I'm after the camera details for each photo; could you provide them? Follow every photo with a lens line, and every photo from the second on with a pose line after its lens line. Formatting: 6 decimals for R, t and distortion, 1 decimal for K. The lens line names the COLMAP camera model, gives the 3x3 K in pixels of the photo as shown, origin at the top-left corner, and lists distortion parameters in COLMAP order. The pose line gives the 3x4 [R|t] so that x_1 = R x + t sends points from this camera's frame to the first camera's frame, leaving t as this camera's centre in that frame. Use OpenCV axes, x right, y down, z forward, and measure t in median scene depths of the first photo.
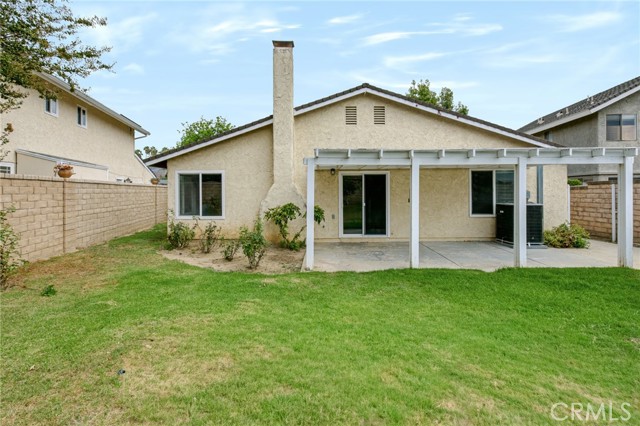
lens RADIAL K [[287.6, 0, 320.7], [0, 287.6, 193.2], [0, 0, 1]] dist [0.000751, -0.000203]
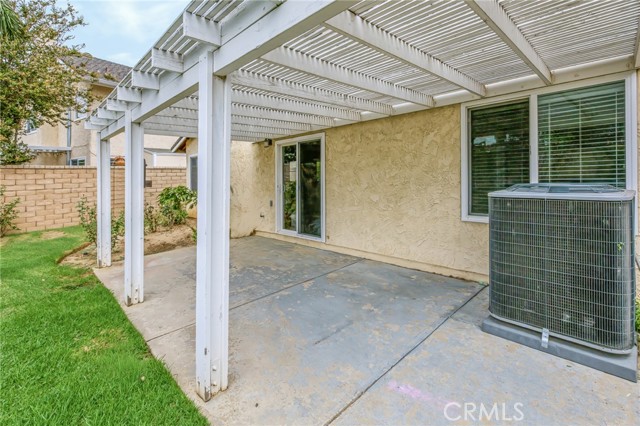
lens RADIAL K [[295.8, 0, 319.8], [0, 295.8, 178.6], [0, 0, 1]] dist [0.002160, 0.000018]
pose [[0.716793, -0.010867, -0.697202, 0.670119], [0.020760, 0.999768, 0.005760, 0.015112], [0.696977, -0.018603, 0.716852, 0.553141]]
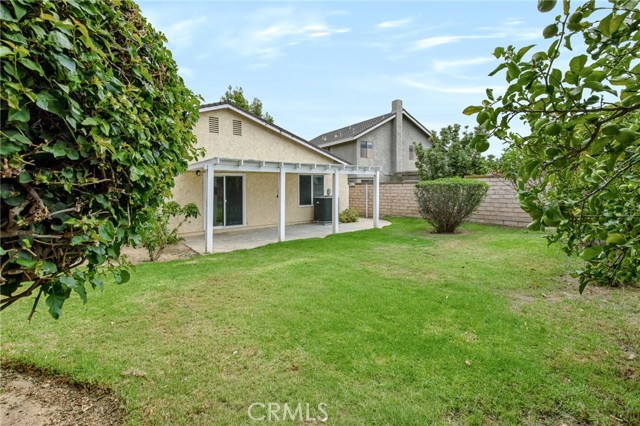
lens RADIAL K [[287.6, 0, 320.7], [0, 287.6, 193.2], [0, 0, 1]] dist [0.000751, -0.000203]
pose [[0.781045, -0.016719, 0.624250, -0.284683], [0.010123, 0.999849, 0.014113, -0.005542], [-0.624392, -0.004704, 0.781097, -0.180752]]
